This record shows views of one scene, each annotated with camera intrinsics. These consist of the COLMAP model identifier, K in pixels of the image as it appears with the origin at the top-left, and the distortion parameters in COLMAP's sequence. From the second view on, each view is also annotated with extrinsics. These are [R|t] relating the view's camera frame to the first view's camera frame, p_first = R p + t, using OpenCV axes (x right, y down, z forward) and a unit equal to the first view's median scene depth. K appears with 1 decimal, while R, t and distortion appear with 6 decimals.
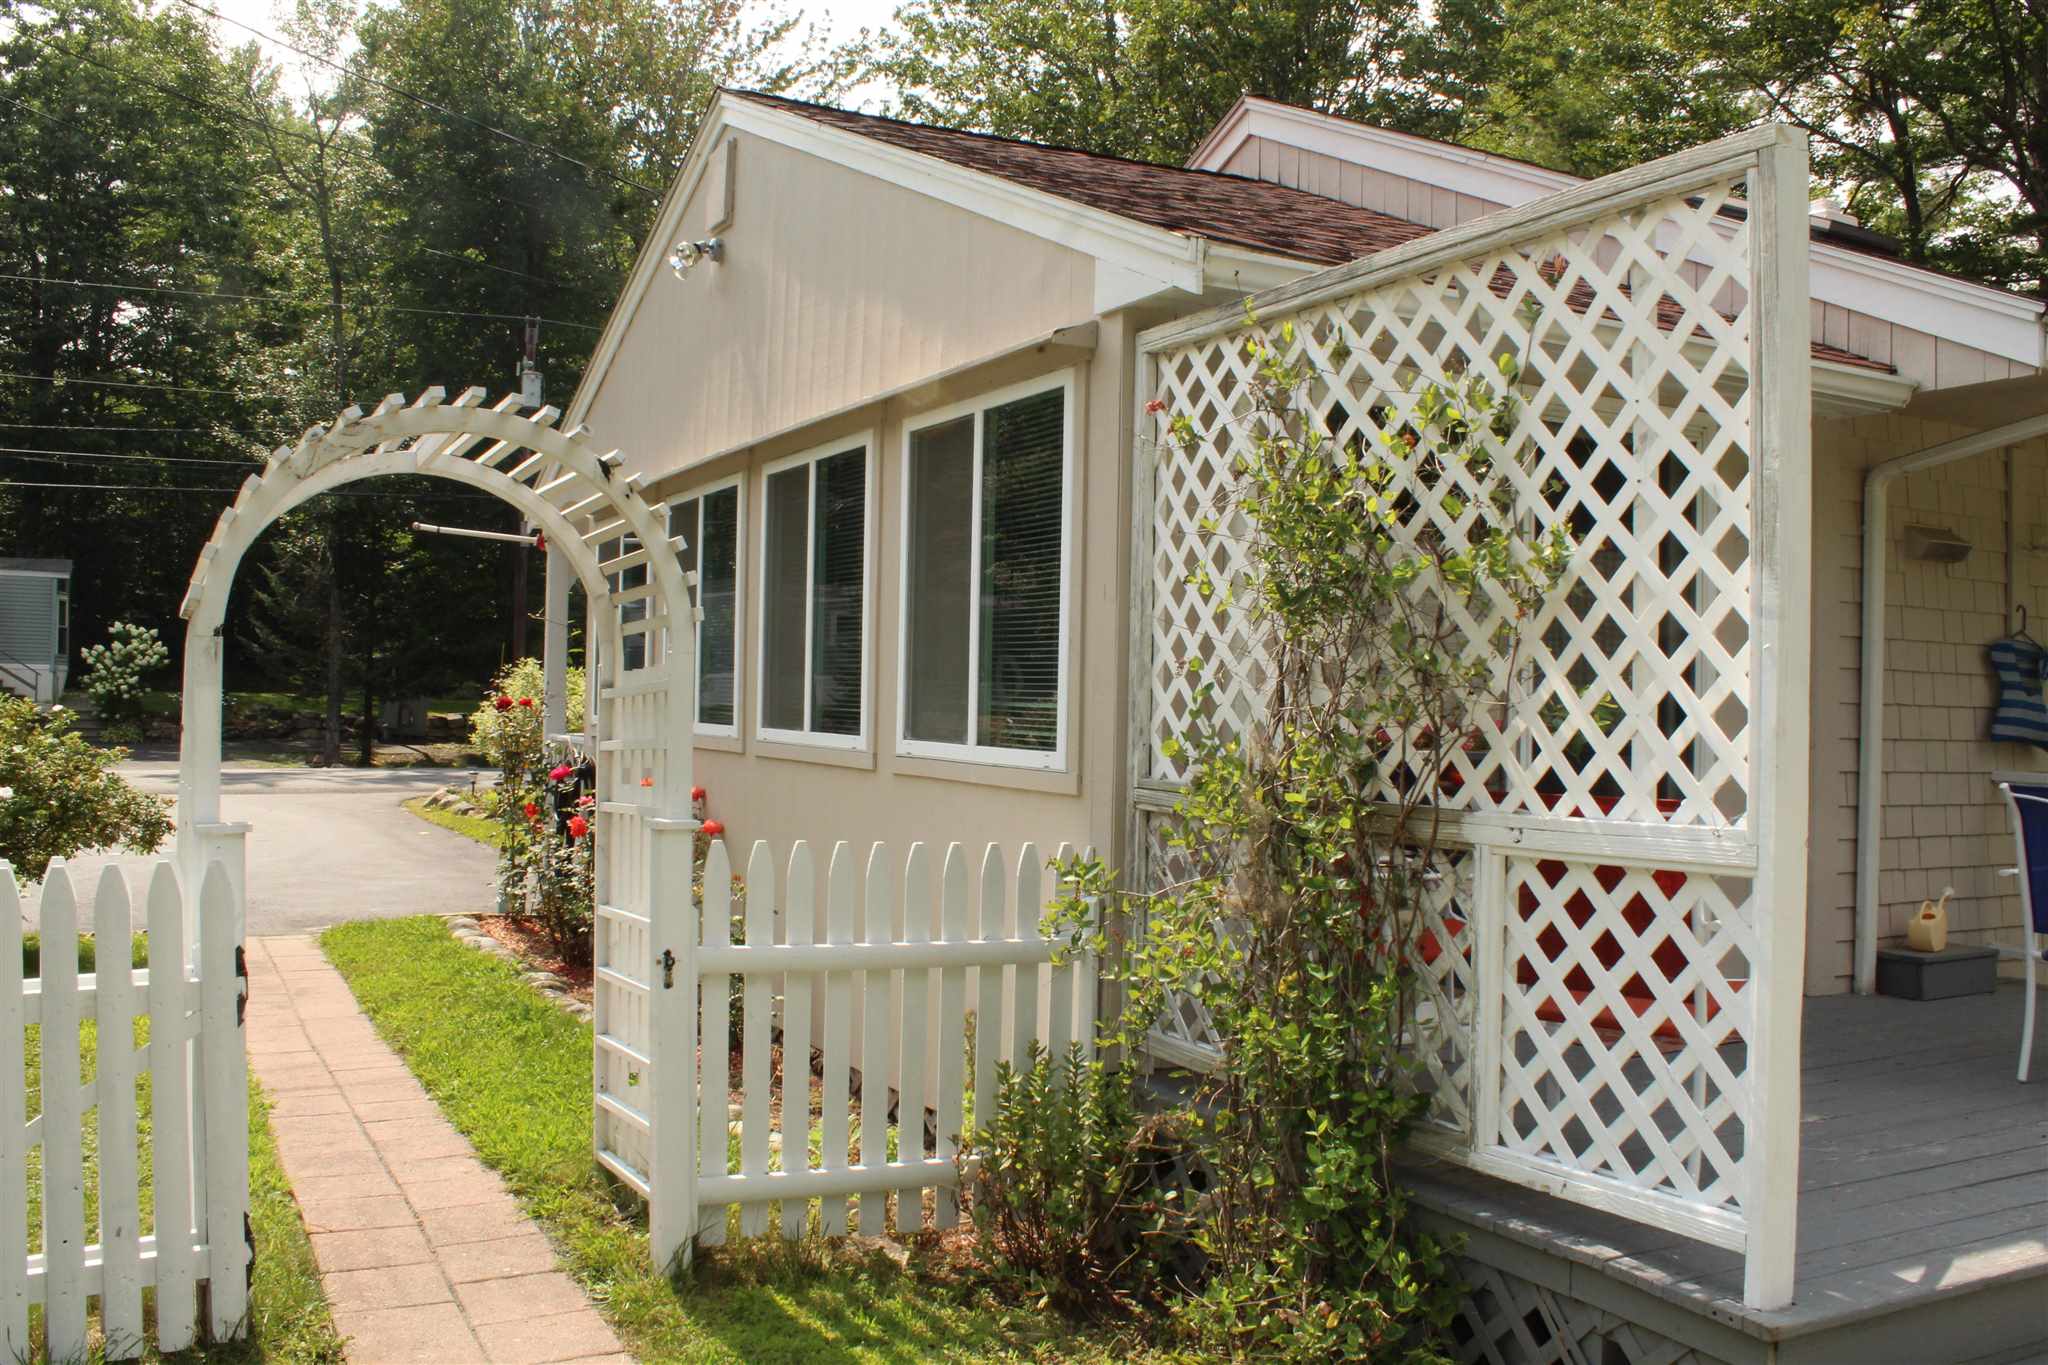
lens RADIAL K [[1715.9, 0, 1047.7], [0, 1715.9, 681.7], [0, 0, 1]] dist [-0.166672, 0.141262]
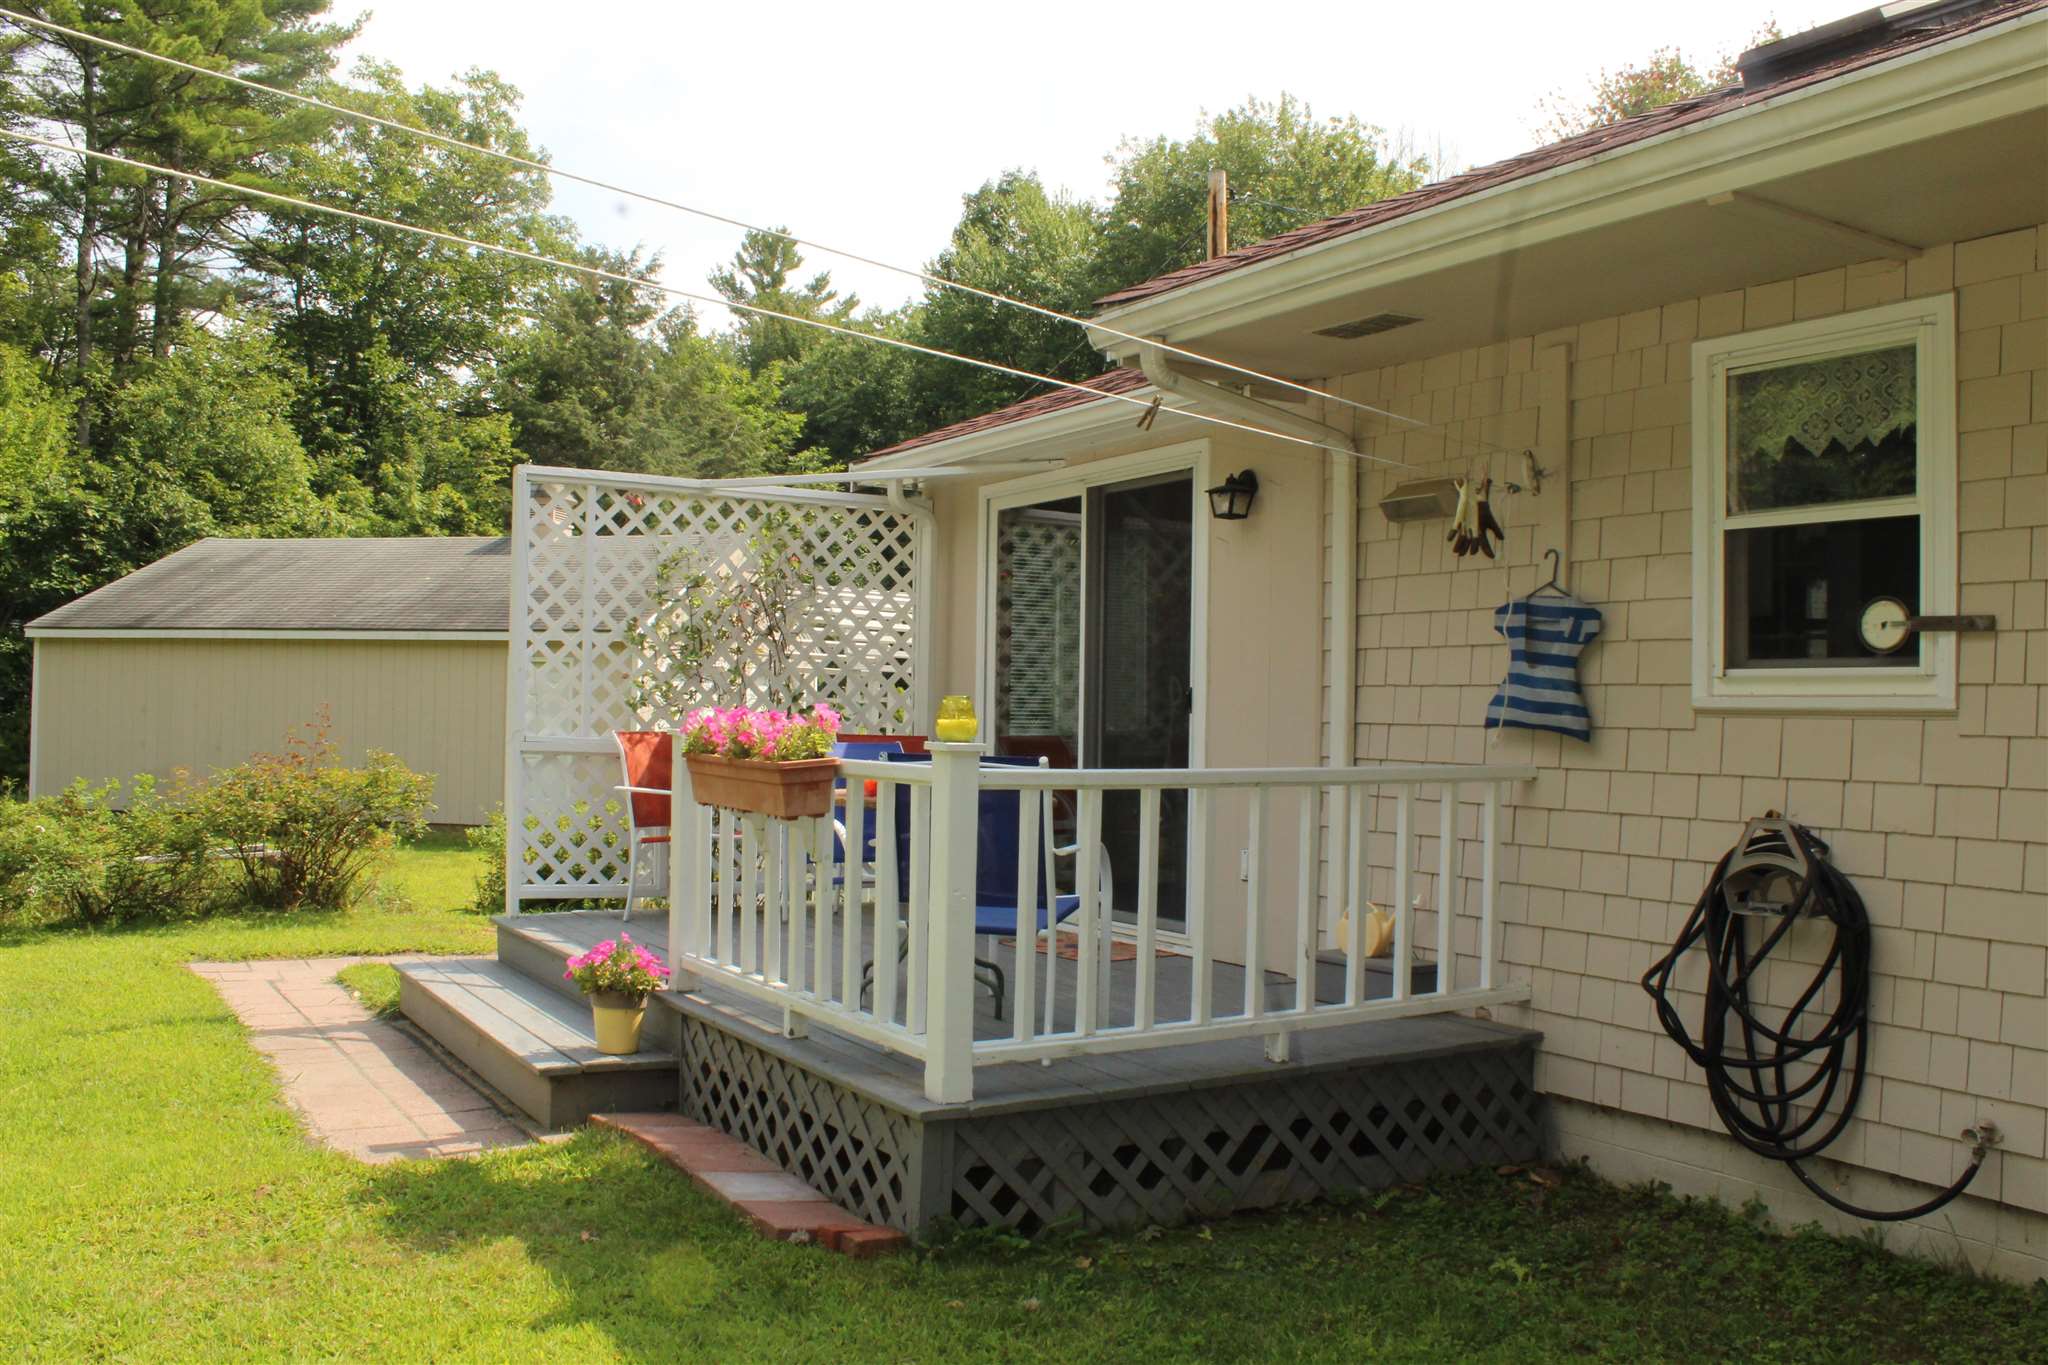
lens RADIAL K [[1725.1, 0, 1029.0], [0, 1725.1, 666.2], [0, 0, 1]] dist [-0.161806, 0.143198]
pose [[0.061152, -0.048387, -0.996955, 2.093791], [-0.003011, 0.998811, -0.048662, 0.072149], [0.998124, 0.005978, 0.060934, 1.087891]]
